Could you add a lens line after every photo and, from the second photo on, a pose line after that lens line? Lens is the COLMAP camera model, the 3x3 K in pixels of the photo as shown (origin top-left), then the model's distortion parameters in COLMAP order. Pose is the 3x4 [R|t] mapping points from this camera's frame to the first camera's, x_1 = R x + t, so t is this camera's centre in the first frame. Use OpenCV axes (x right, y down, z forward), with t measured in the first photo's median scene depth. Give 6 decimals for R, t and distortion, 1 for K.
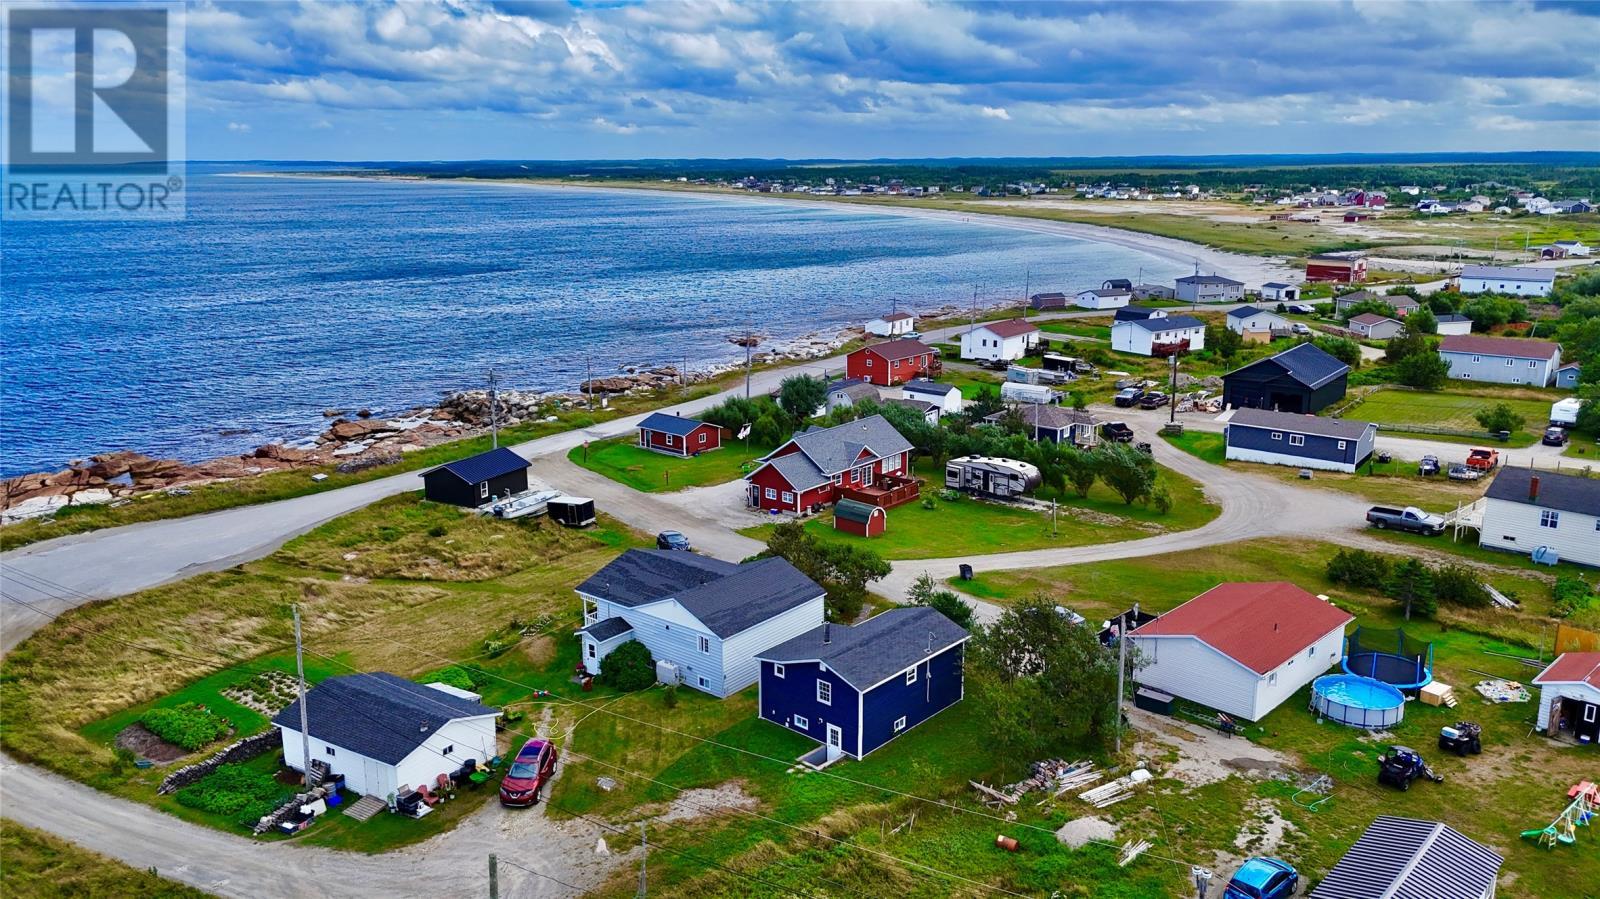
lens RADIAL K [[1172.2, 0, 797.5], [0, 1172.2, 453.5], [0, 0, 1]] dist [0.070125, -0.070847]
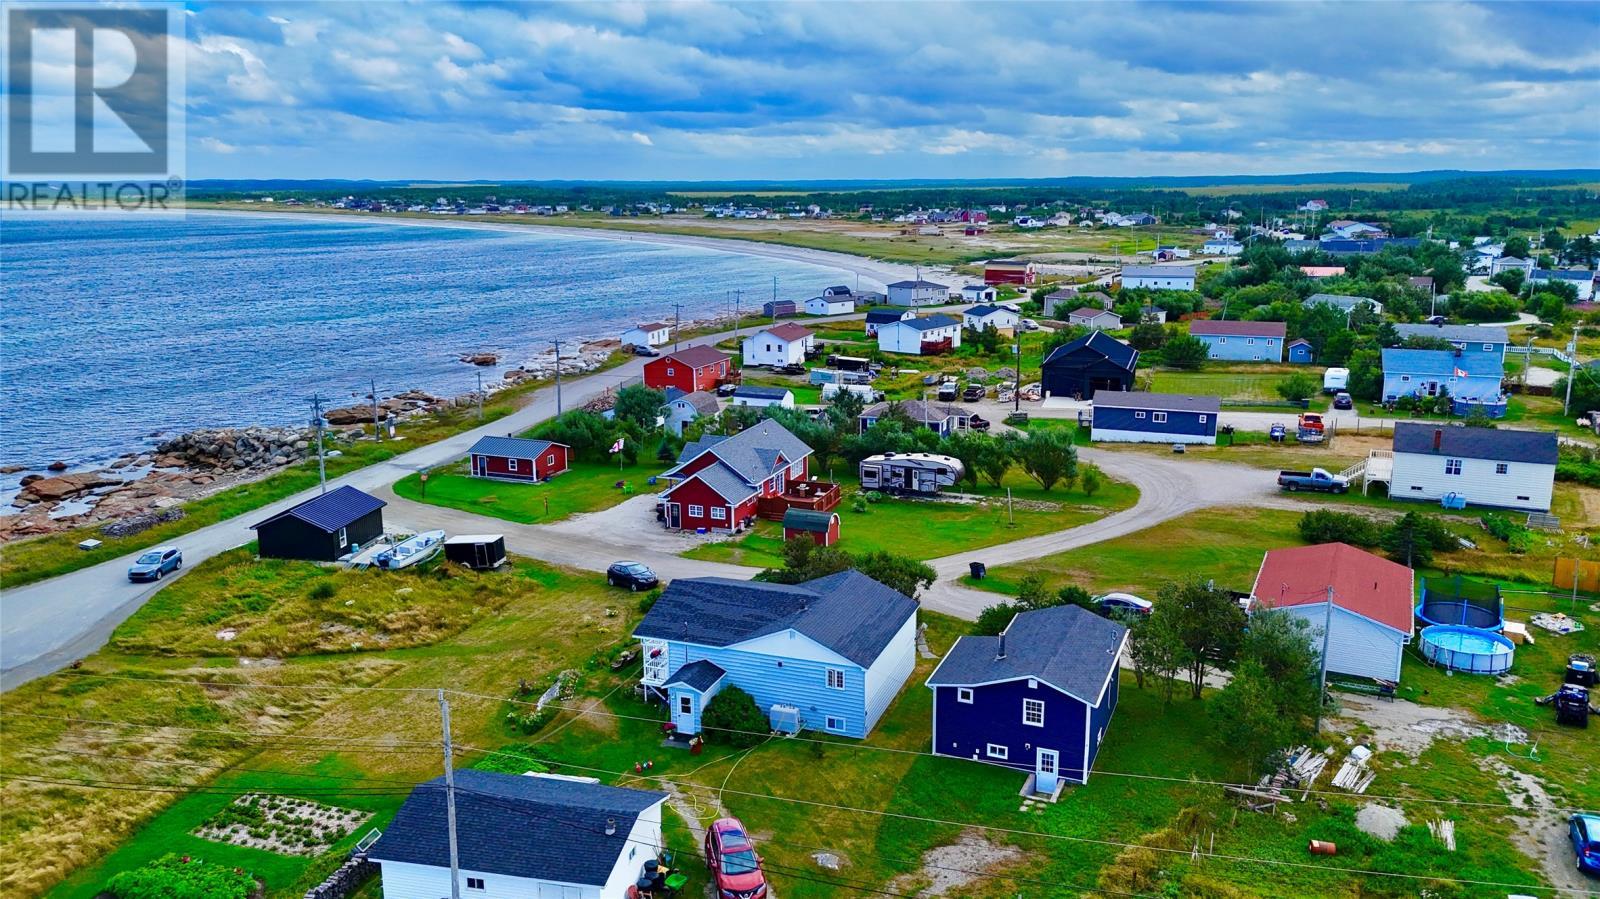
lens RADIAL K [[1172.2, 0, 796.4], [0, 1172.2, 439.8], [0, 0, 1]] dist [0.070125, -0.070847]
pose [[0.947330, -0.068499, 0.312846, -0.226913], [0.077859, 0.996811, -0.017508, 0.001871], [-0.310649, 0.040943, 0.949642, 0.121645]]
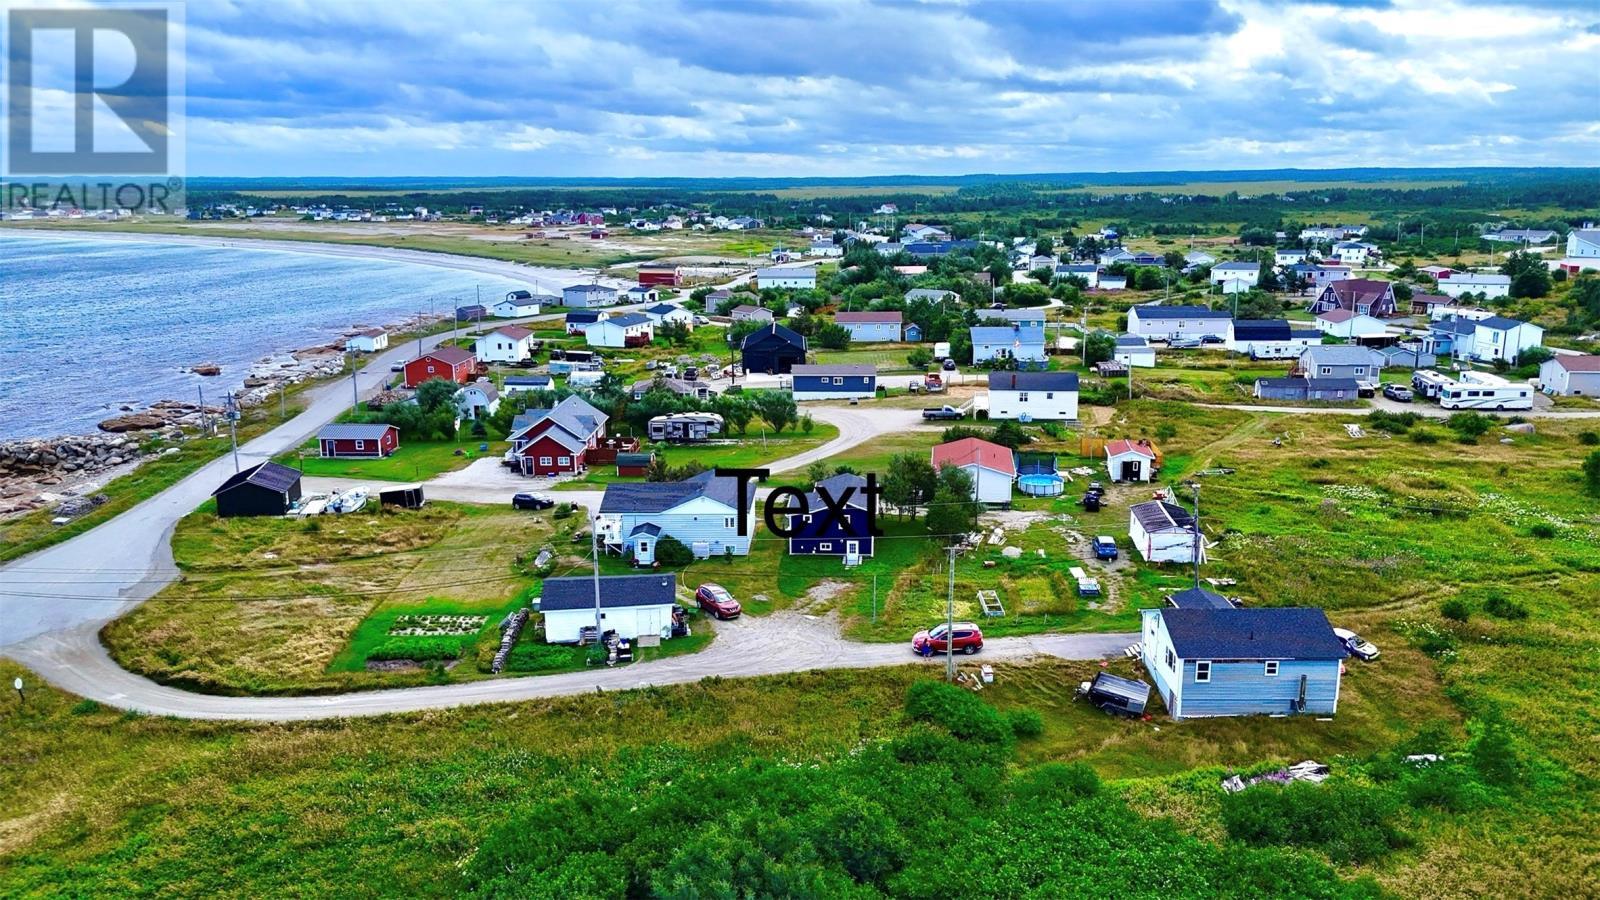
lens RADIAL K [[1172.2, 0, 788.4], [0, 1172.2, 480.5], [0, 0, 1]] dist [0.070125, -0.070847]
pose [[0.792025, -0.150676, 0.591603, -0.557967], [0.148123, 0.987536, 0.053214, 0.026559], [-0.592247, 0.045483, 0.804472, -0.148459]]
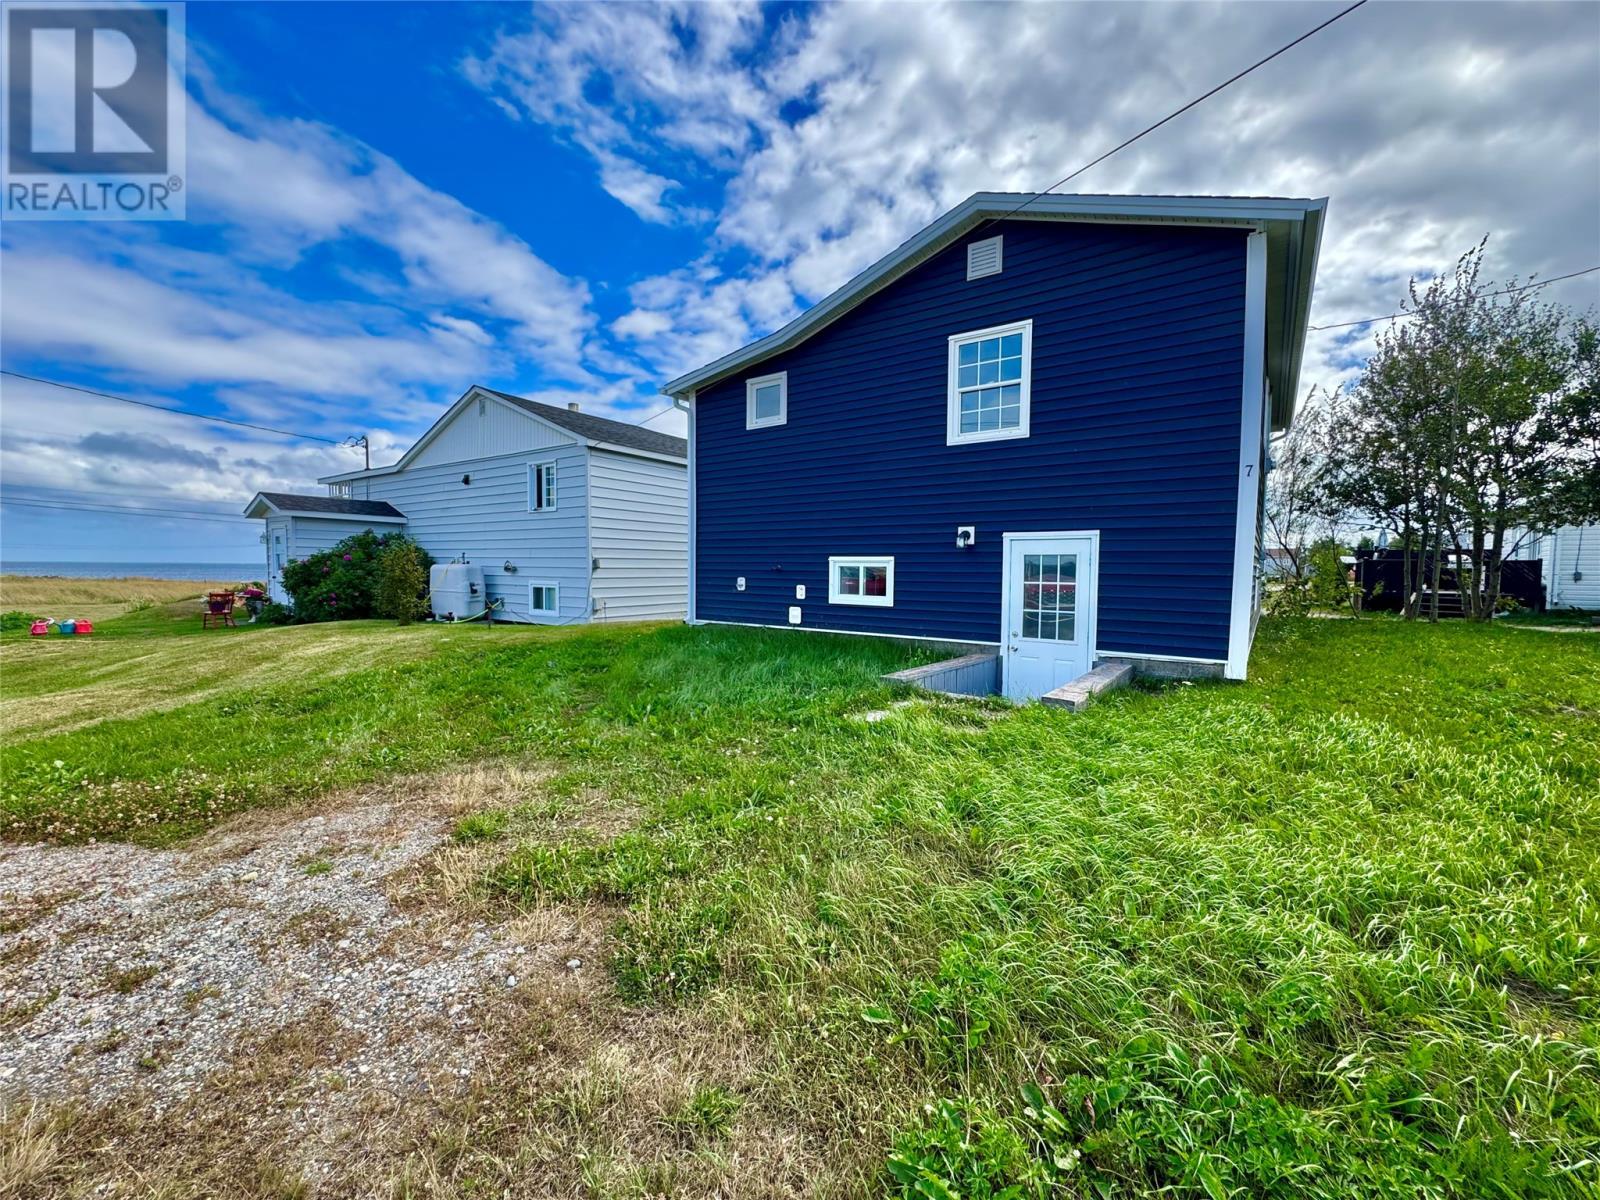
lens RADIAL K [[644.5, 0, 796.7], [0, 644.5, 599.5], [0, 0, 1]] dist [-0.005656, 0.001317]
pose [[0.995611, 0.010800, 0.092962, -0.012524], [0.006844, 0.982257, -0.187416, 0.147742], [-0.093336, 0.187230, 0.977872, 0.504468]]
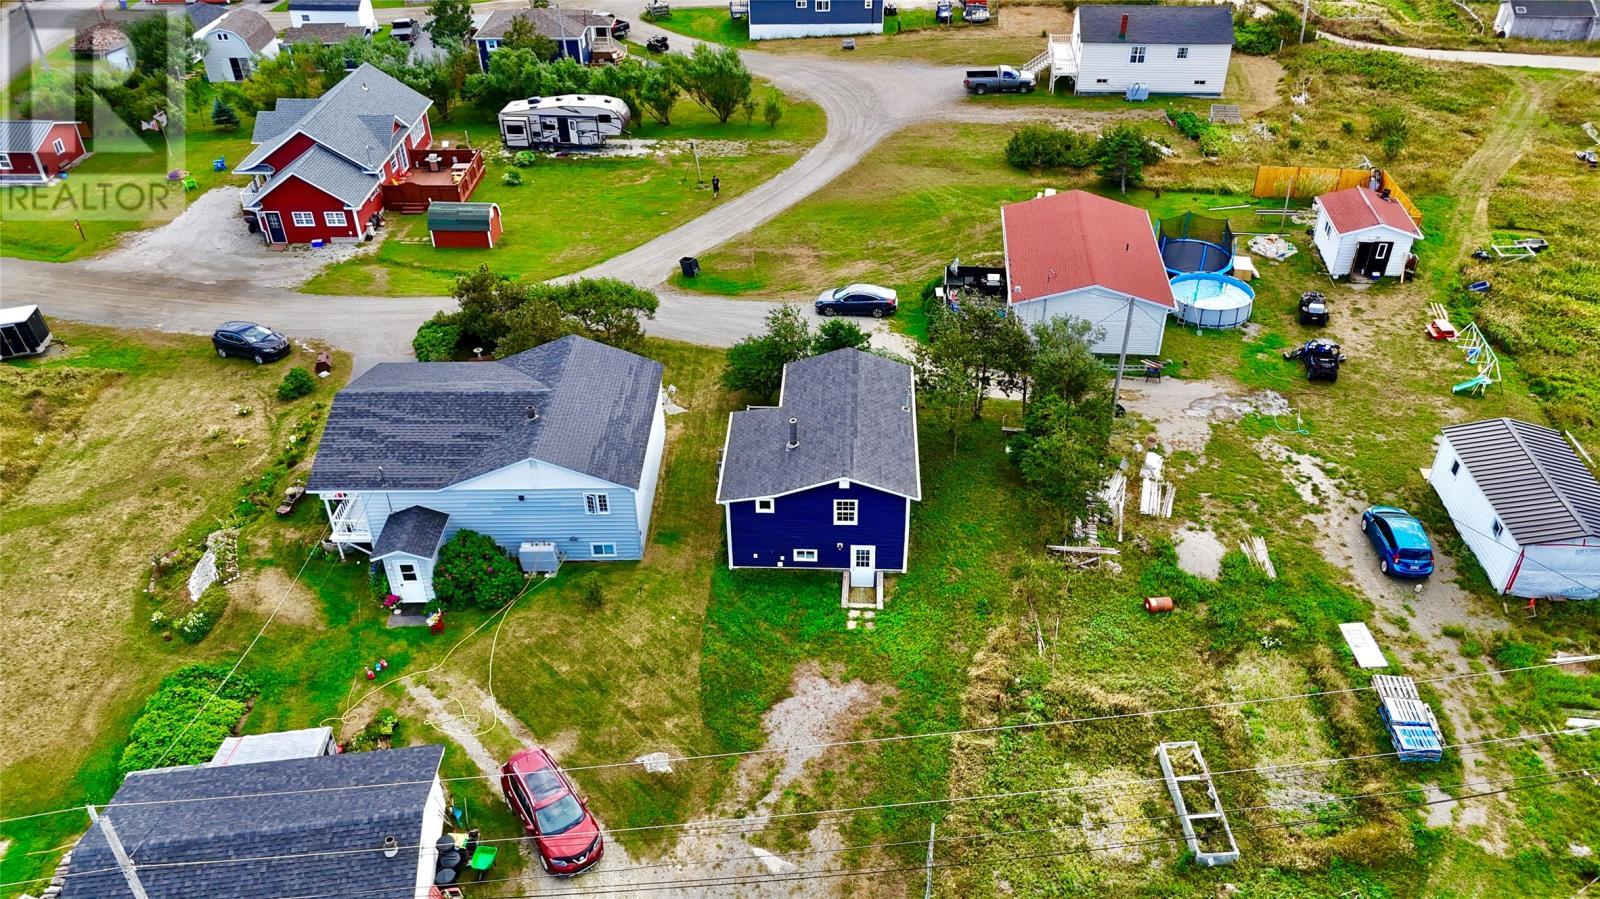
lens RADIAL K [[1172.2, 0, 800.7], [0, 1172.2, 452.9], [0, 0, 1]] dist [0.070125, -0.070847]
pose [[0.773022, -0.366246, 0.517977, -0.208716], [0.157833, 0.901872, 0.402138, -0.075739], [-0.614431, -0.229108, 0.754973, 0.261402]]
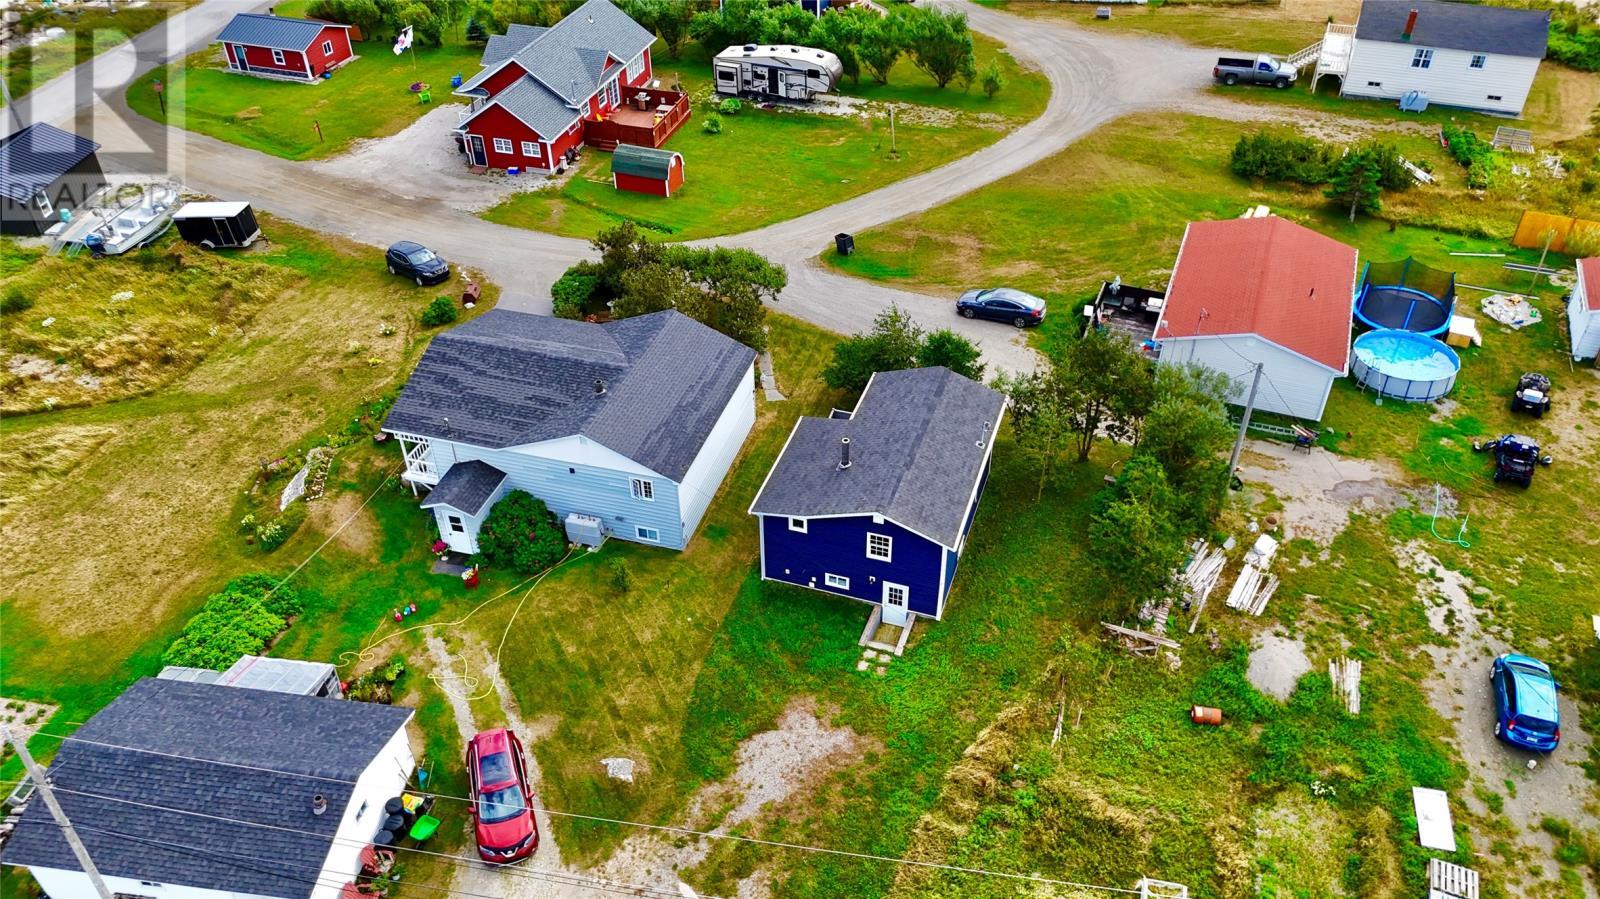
lens RADIAL K [[1172.2, 0, 802.8], [0, 1172.2, 448.3], [0, 0, 1]] dist [0.070125, -0.070847]
pose [[0.917704, -0.244990, 0.312728, -0.126185], [0.098041, 0.902524, 0.419331, -0.083756], [-0.384977, -0.354161, 0.852269, 0.248041]]
